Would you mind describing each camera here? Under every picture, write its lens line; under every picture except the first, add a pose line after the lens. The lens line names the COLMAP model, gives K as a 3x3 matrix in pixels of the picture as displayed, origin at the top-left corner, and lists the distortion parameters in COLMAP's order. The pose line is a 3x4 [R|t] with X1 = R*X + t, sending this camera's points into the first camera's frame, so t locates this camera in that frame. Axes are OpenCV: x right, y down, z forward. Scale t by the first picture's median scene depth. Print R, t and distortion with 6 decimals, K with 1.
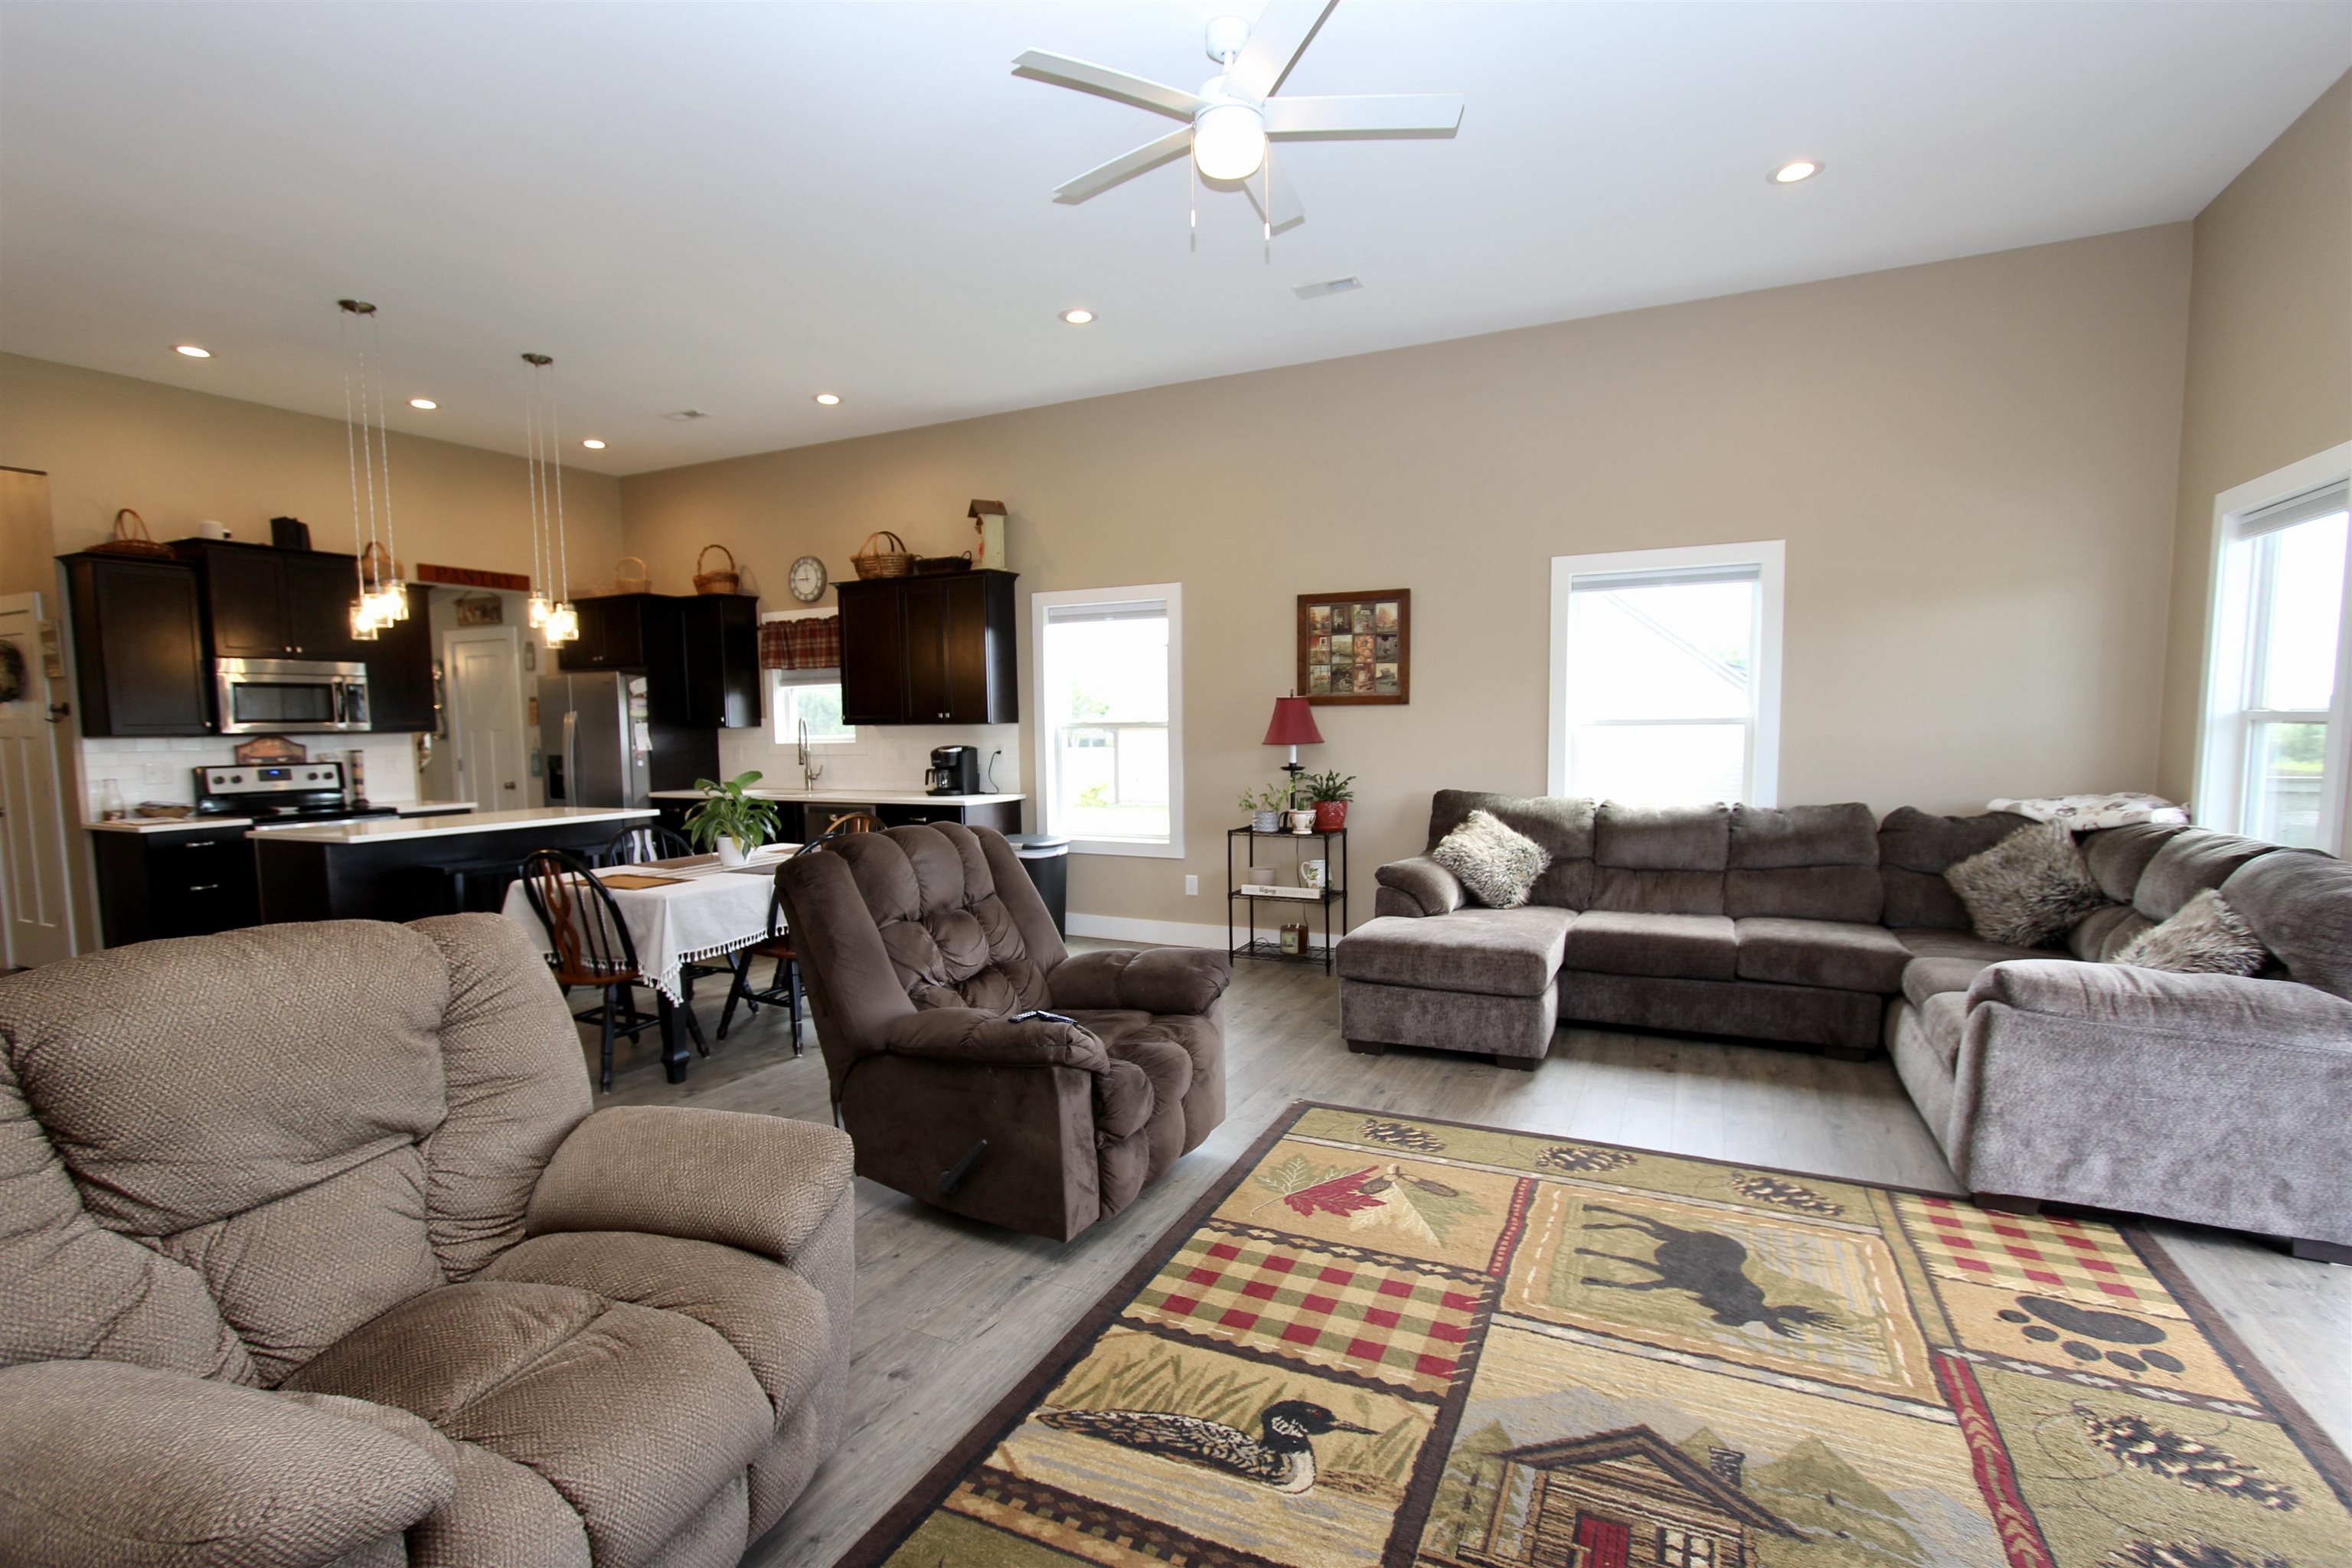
lens RADIAL K [[1106.1, 0, 1166.0], [0, 1106.1, 811.6], [0, 0, 1]] dist [-0.004278, -0.000003]
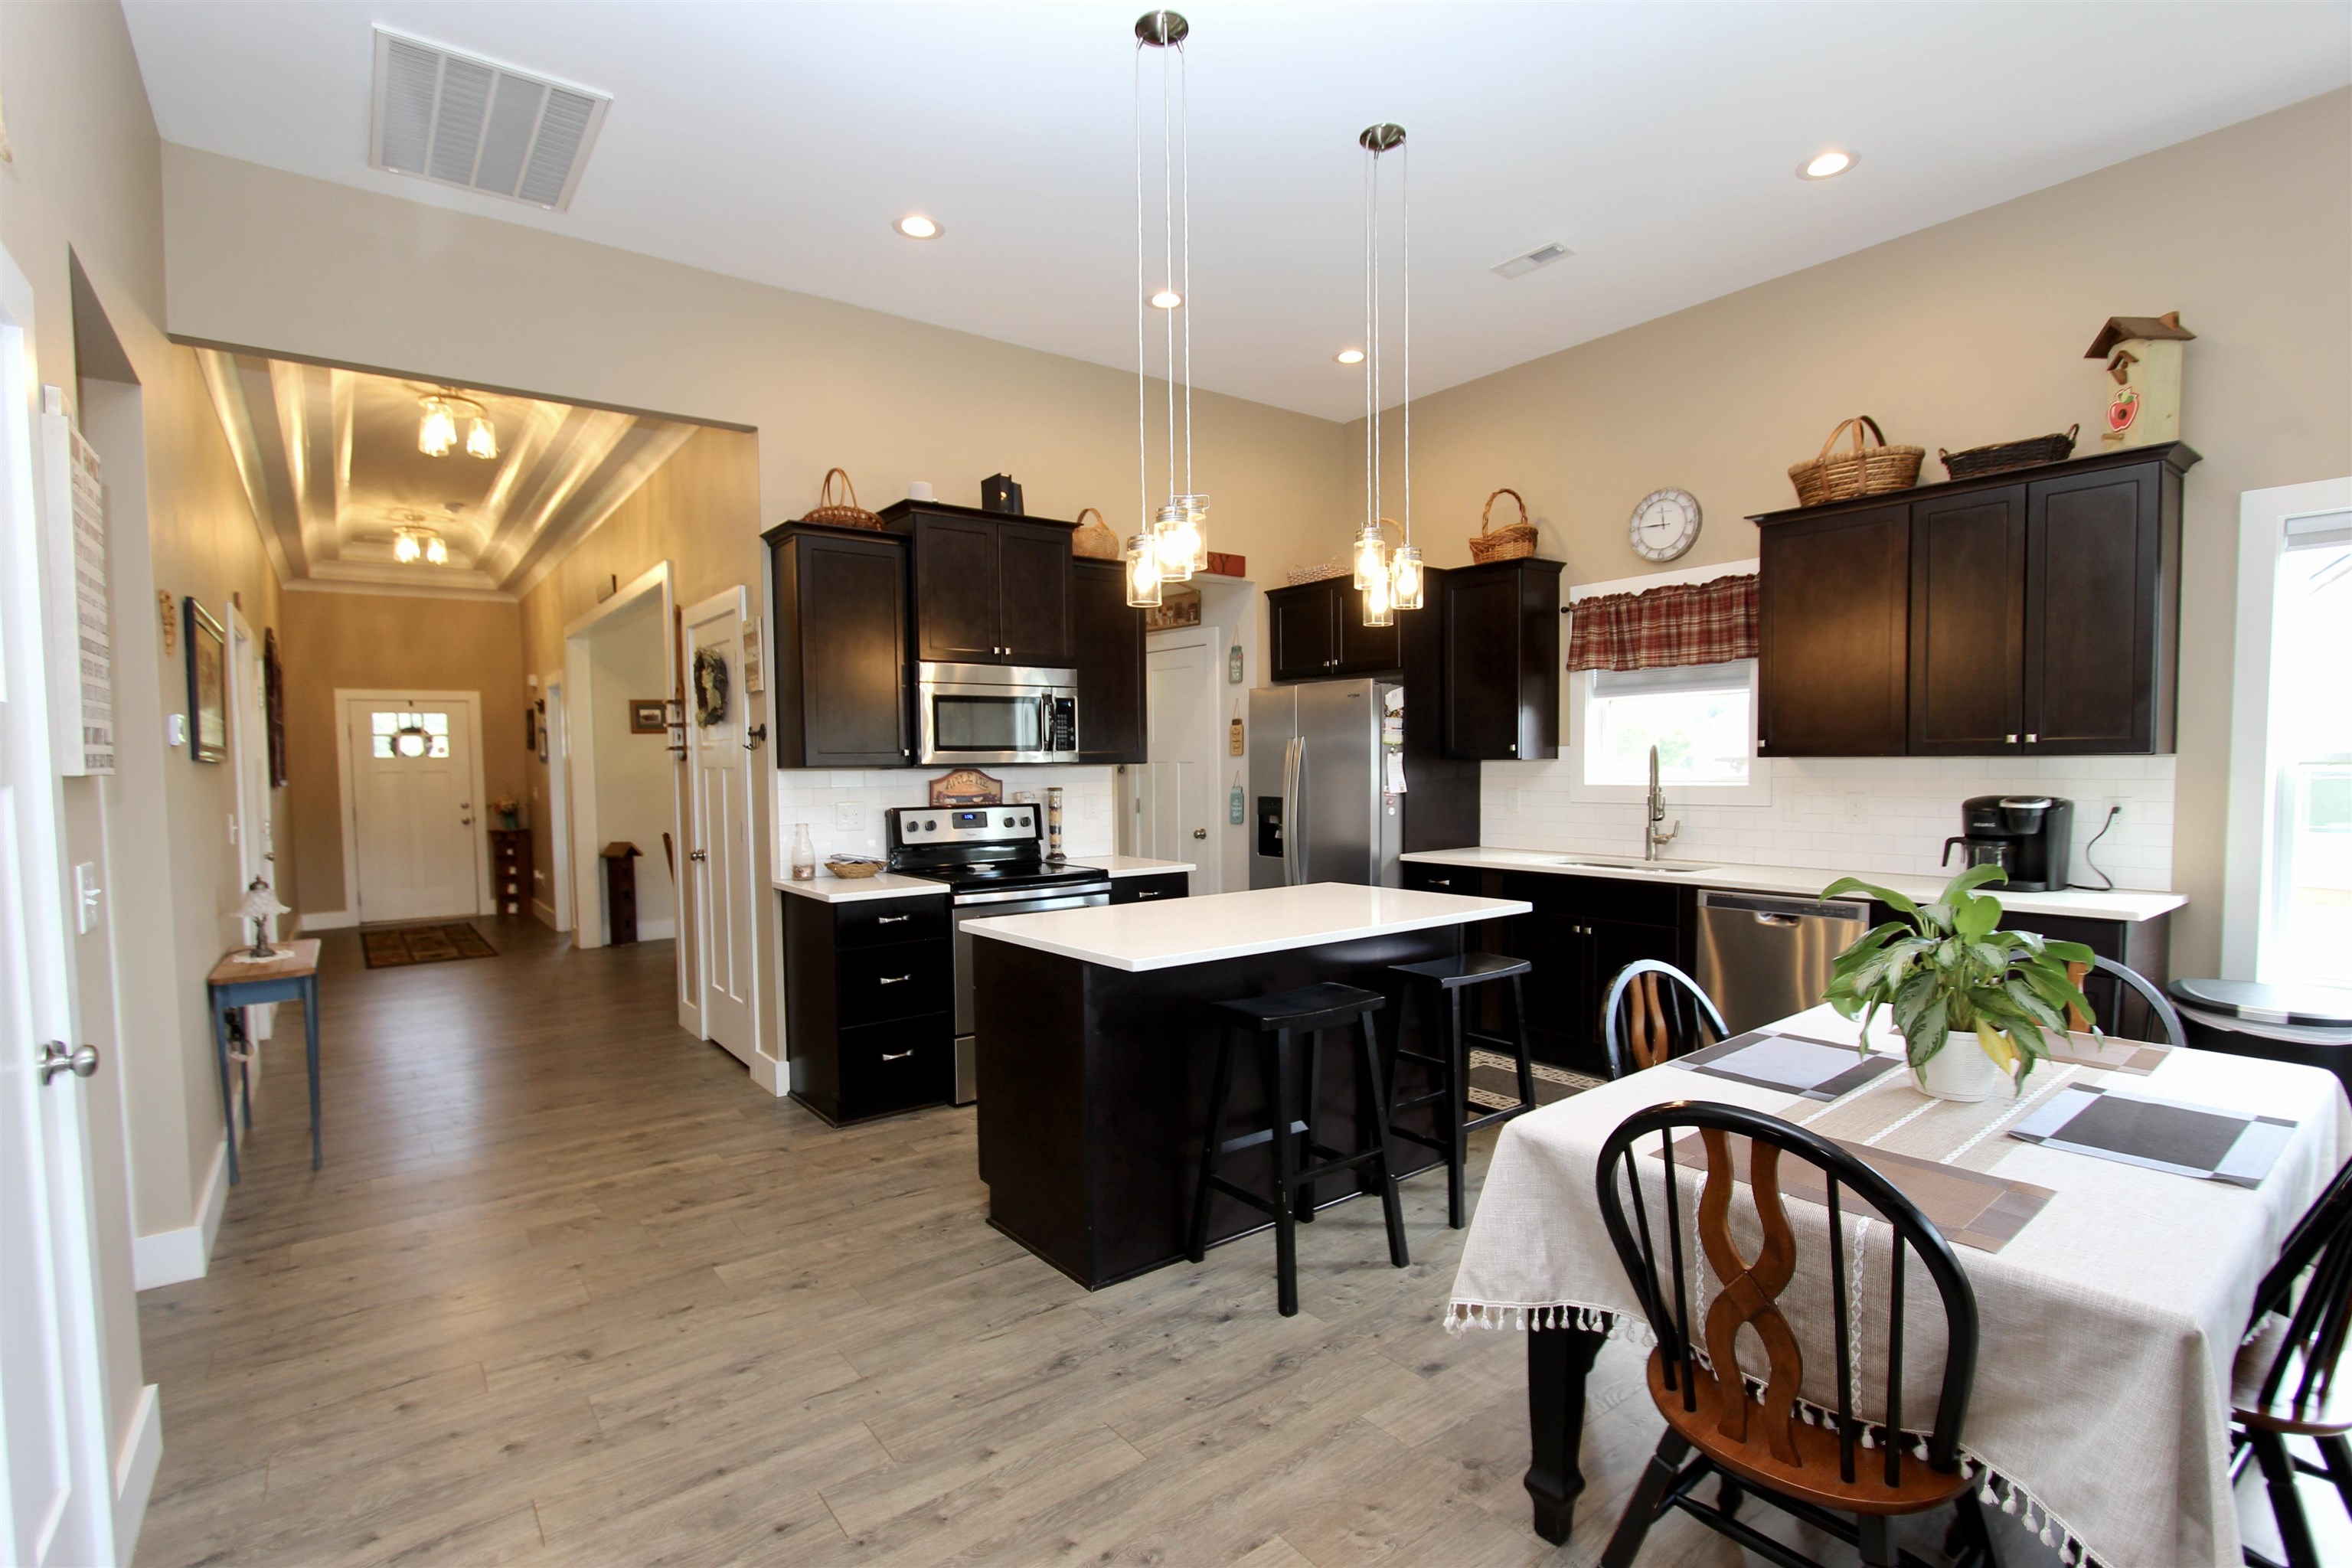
lens RADIAL K [[1106.1, 0, 1166.0], [0, 1106.1, 811.6], [0, 0, 1]] dist [-0.004278, -0.000003]
pose [[0.899127, 0.024743, -0.436989, -0.333736], [-0.037876, 0.999054, -0.021365, -0.026070], [0.436047, 0.035761, 0.899213, 0.353293]]
